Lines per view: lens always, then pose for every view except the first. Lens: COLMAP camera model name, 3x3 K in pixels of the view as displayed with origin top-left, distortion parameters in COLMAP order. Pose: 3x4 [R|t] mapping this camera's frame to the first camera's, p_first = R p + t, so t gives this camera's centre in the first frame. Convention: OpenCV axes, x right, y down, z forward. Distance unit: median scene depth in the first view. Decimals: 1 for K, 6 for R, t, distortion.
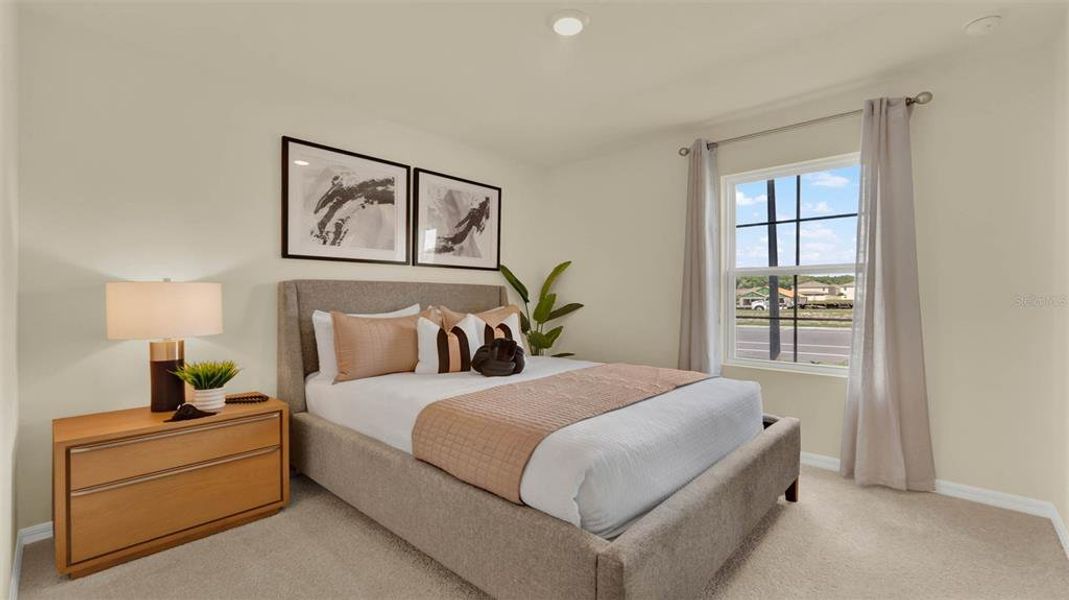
lens RADIAL K [[446.3, 0, 537.3], [0, 446.3, 305.2], [0, 0, 1]] dist [0.001152, 0.000076]
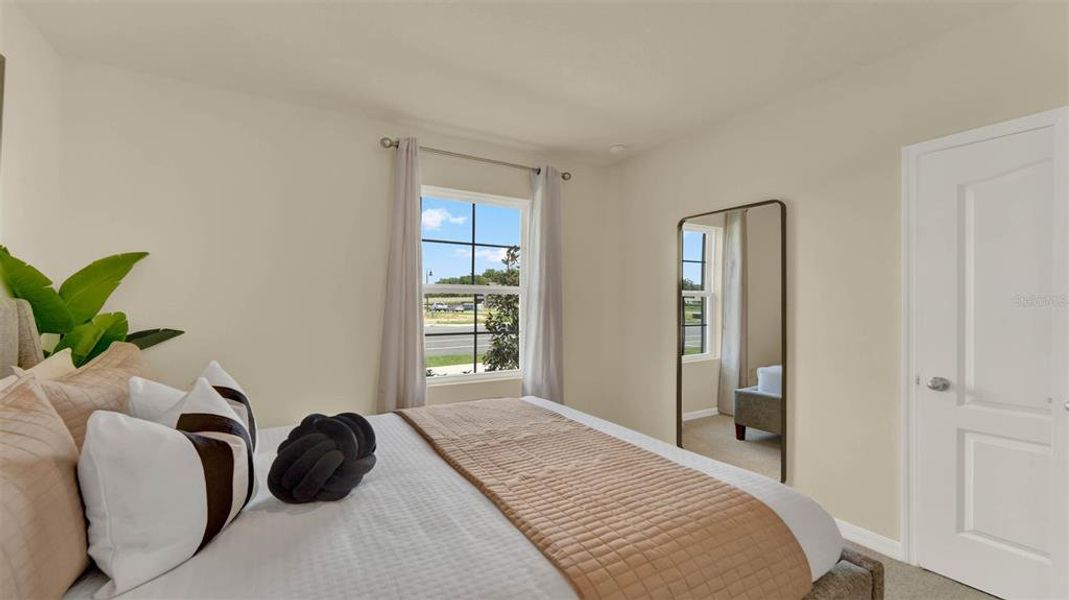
lens RADIAL K [[446.3, 0, 537.3], [0, 446.3, 305.2], [0, 0, 1]] dist [0.001152, 0.000076]
pose [[0.281918, 0.000442, 0.959439, -0.431333], [0.020326, 0.999773, -0.006433, -0.028288], [-0.959223, 0.021316, 0.281845, 0.538720]]
